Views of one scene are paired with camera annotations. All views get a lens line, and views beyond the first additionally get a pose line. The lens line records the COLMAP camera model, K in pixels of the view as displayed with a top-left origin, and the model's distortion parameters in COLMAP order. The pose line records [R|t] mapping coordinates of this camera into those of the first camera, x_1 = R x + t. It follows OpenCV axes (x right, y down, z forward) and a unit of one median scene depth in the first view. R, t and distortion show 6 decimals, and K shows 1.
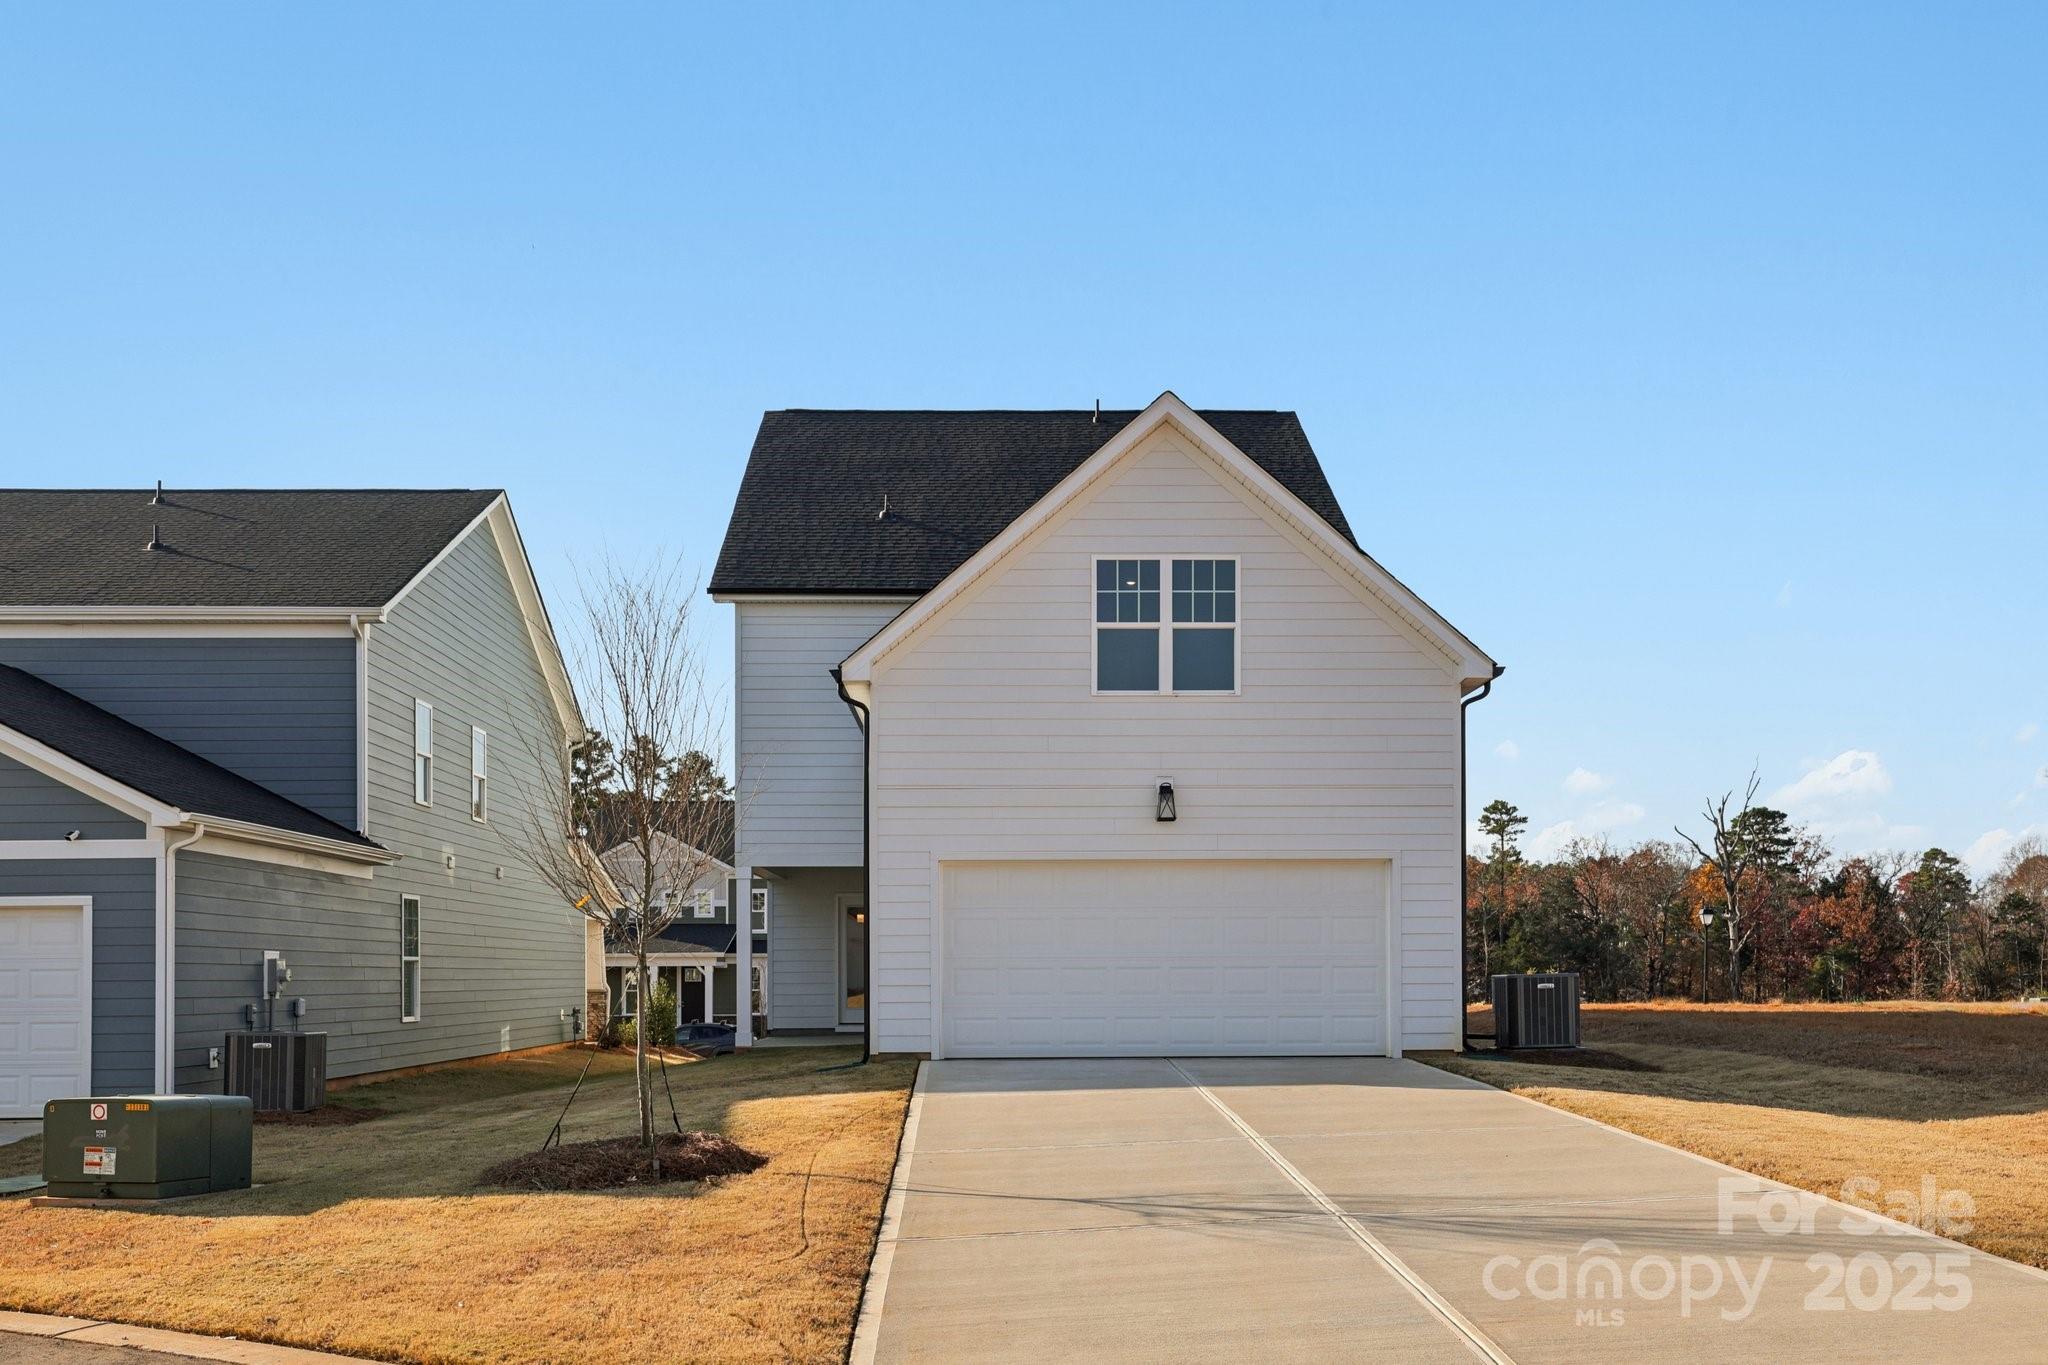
lens RADIAL K [[1848.5, 0, 1015.2], [0, 1848.5, 947.9], [0, 0, 1]] dist [0.006426, 0.010165]
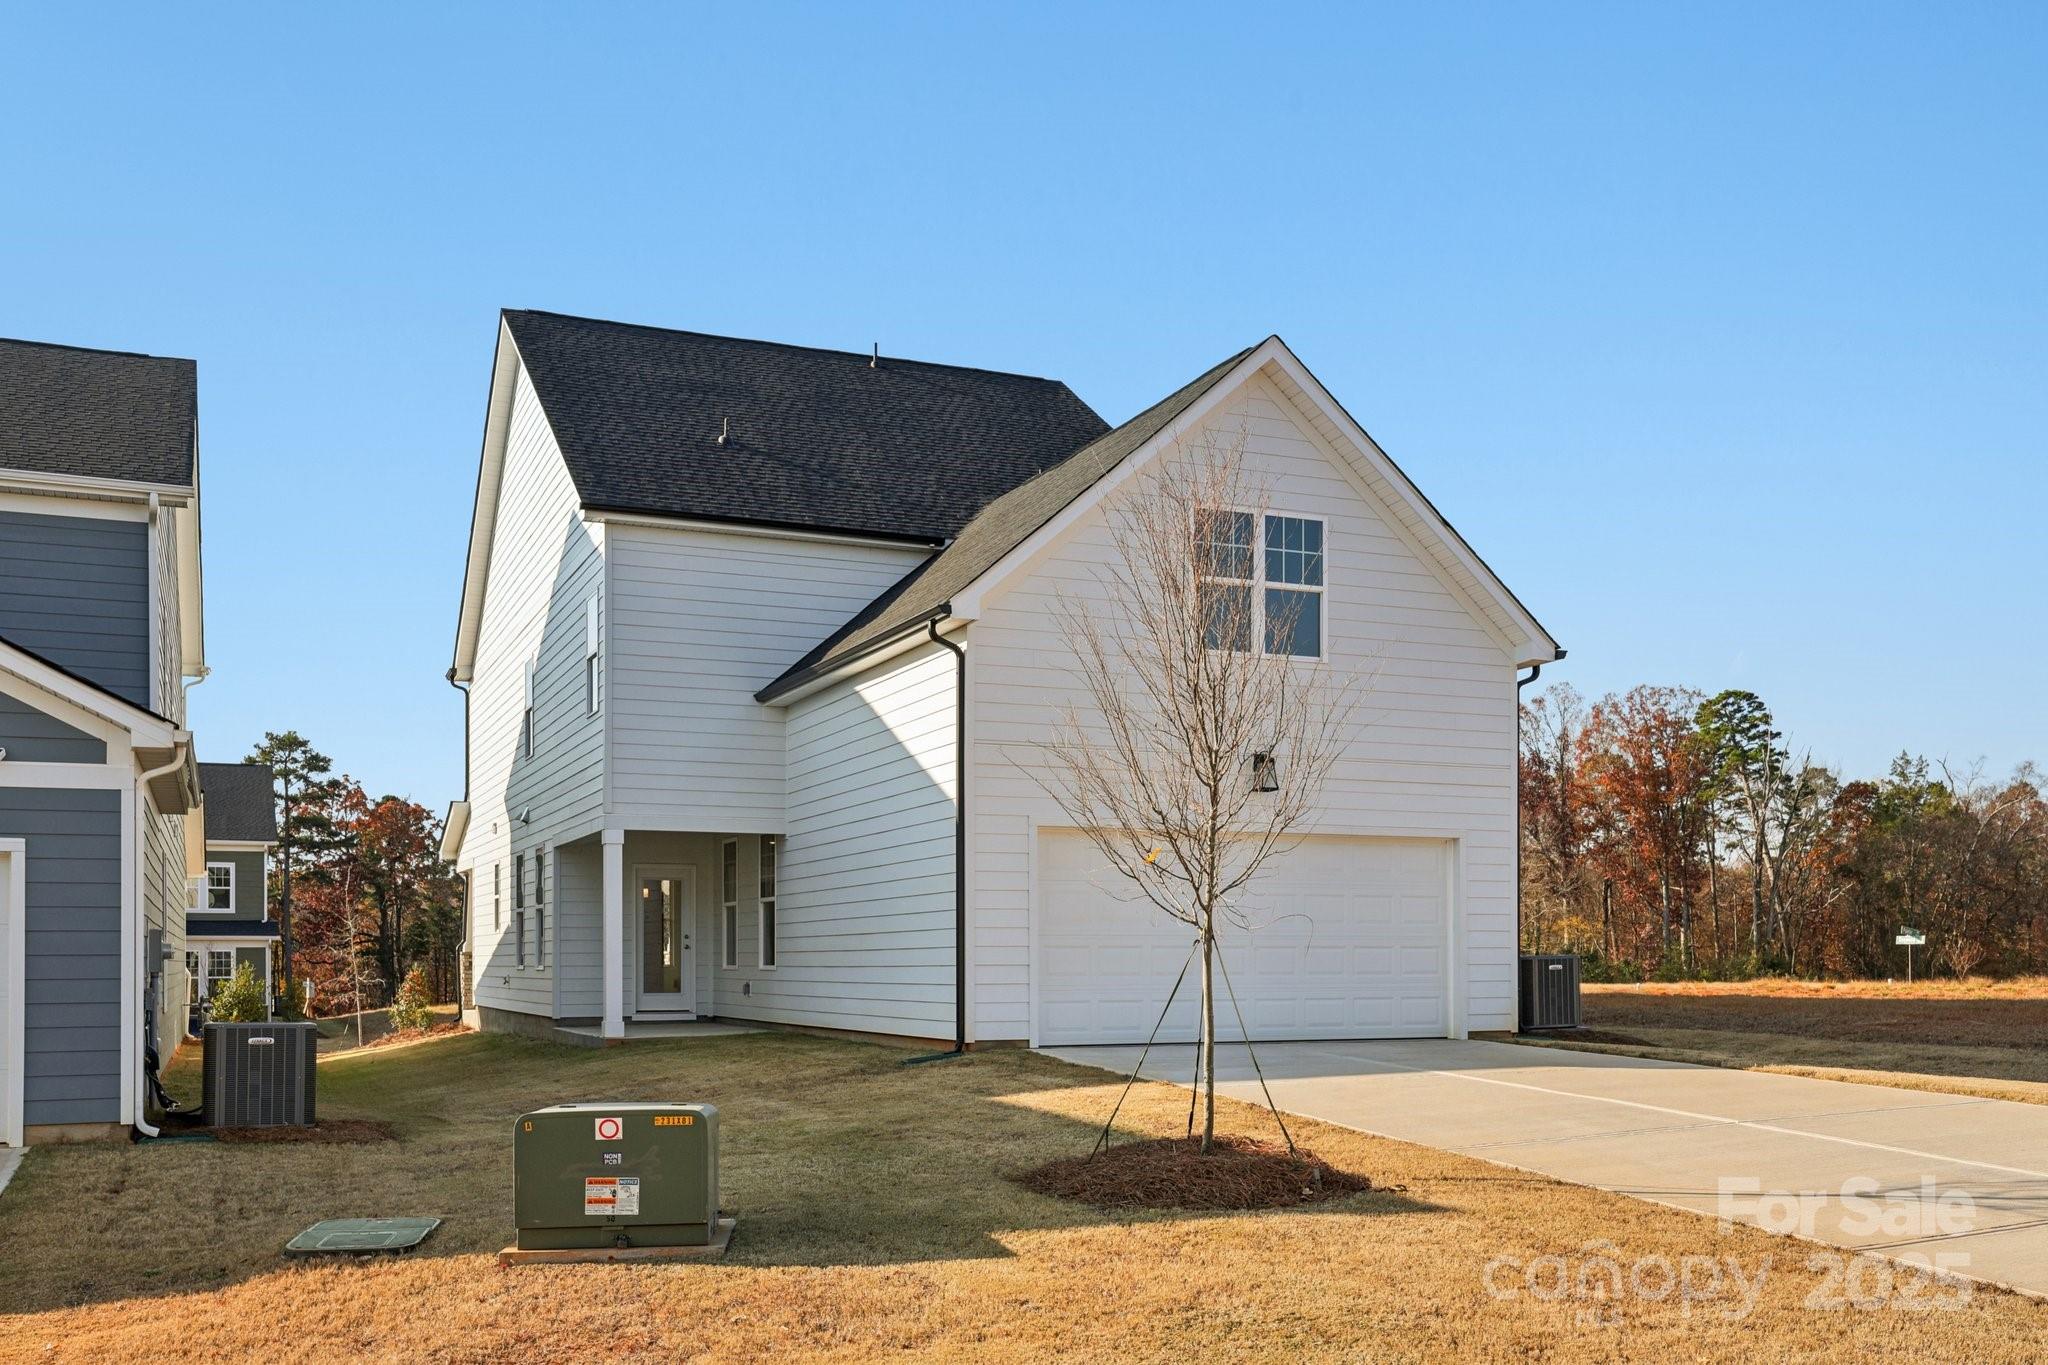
lens RADIAL K [[1848.5, 0, 1015.2], [0, 1848.5, 947.9], [0, 0, 1]] dist [0.006426, 0.010165]
pose [[0.929741, 0.005526, 0.368174, -0.380044], [-0.007380, 0.999966, 0.003629, 0.008758], [-0.368141, -0.006091, 0.929750, 0.168070]]
